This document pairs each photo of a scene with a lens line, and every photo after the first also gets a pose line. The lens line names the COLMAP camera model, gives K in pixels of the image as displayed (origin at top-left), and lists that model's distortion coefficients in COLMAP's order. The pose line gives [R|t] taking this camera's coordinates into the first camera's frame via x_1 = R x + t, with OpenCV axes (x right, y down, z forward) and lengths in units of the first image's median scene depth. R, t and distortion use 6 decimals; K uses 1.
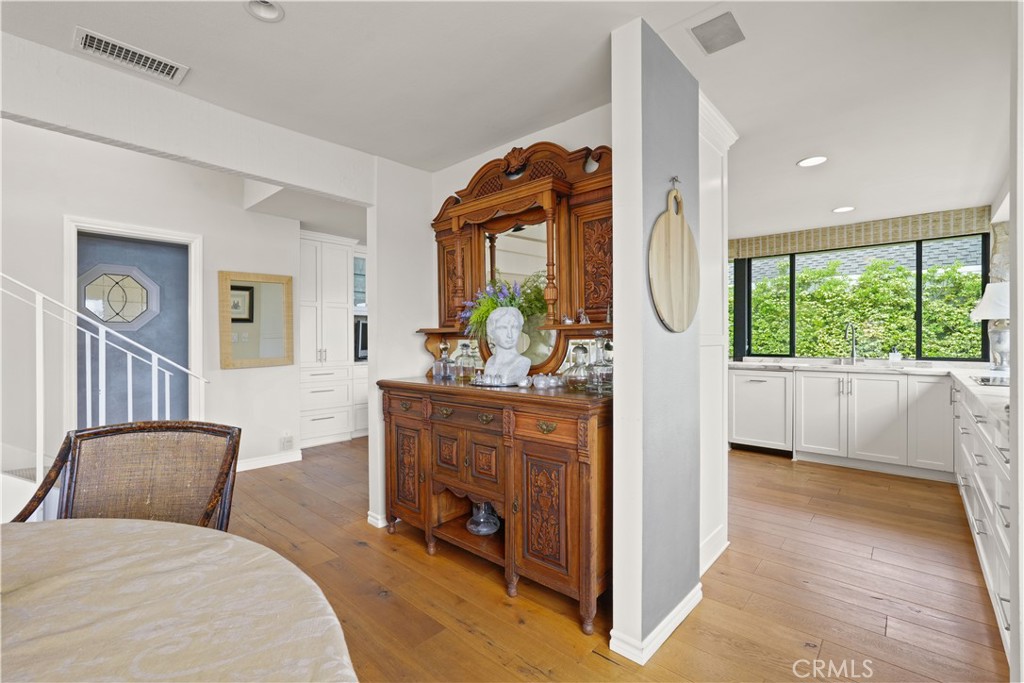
lens RADIAL K [[449.0, 0, 512.1], [0, 449.0, 341.4], [0, 0, 1]] dist [-0.010032, 0.000833]
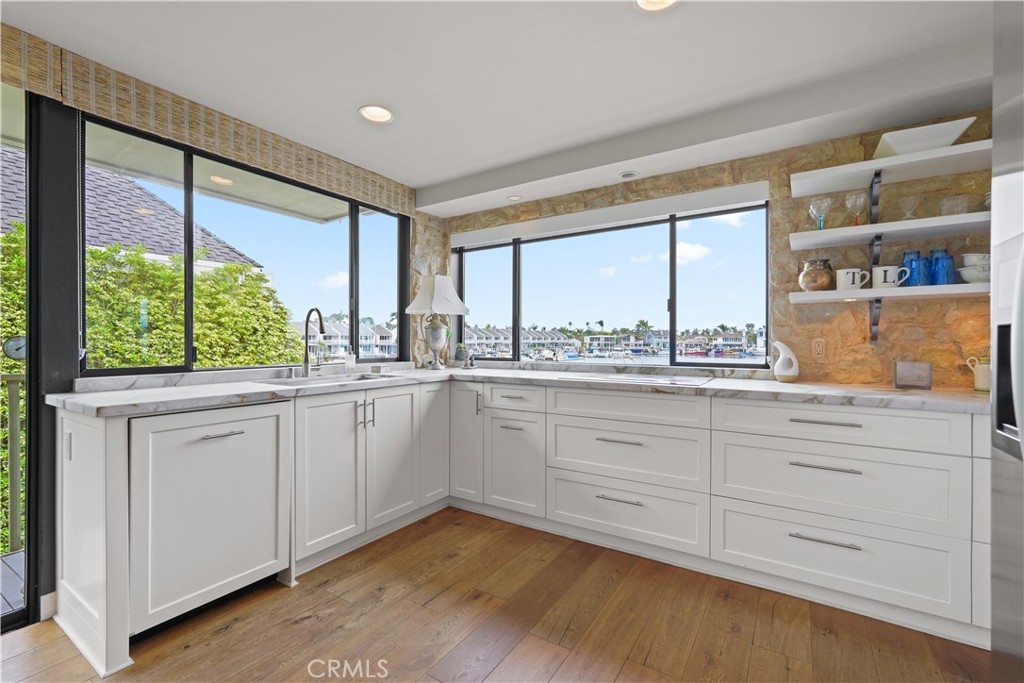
lens RADIAL K [[449.0, 0, 510.8], [0, 449.0, 338.8], [0, 0, 1]] dist [-0.010032, 0.000833]
pose [[-0.160840, 0.004667, 0.986969, 0.102715], [0.002013, 0.999988, -0.004401, 0.003881], [-0.986978, 0.001279, -0.160847, 0.712857]]
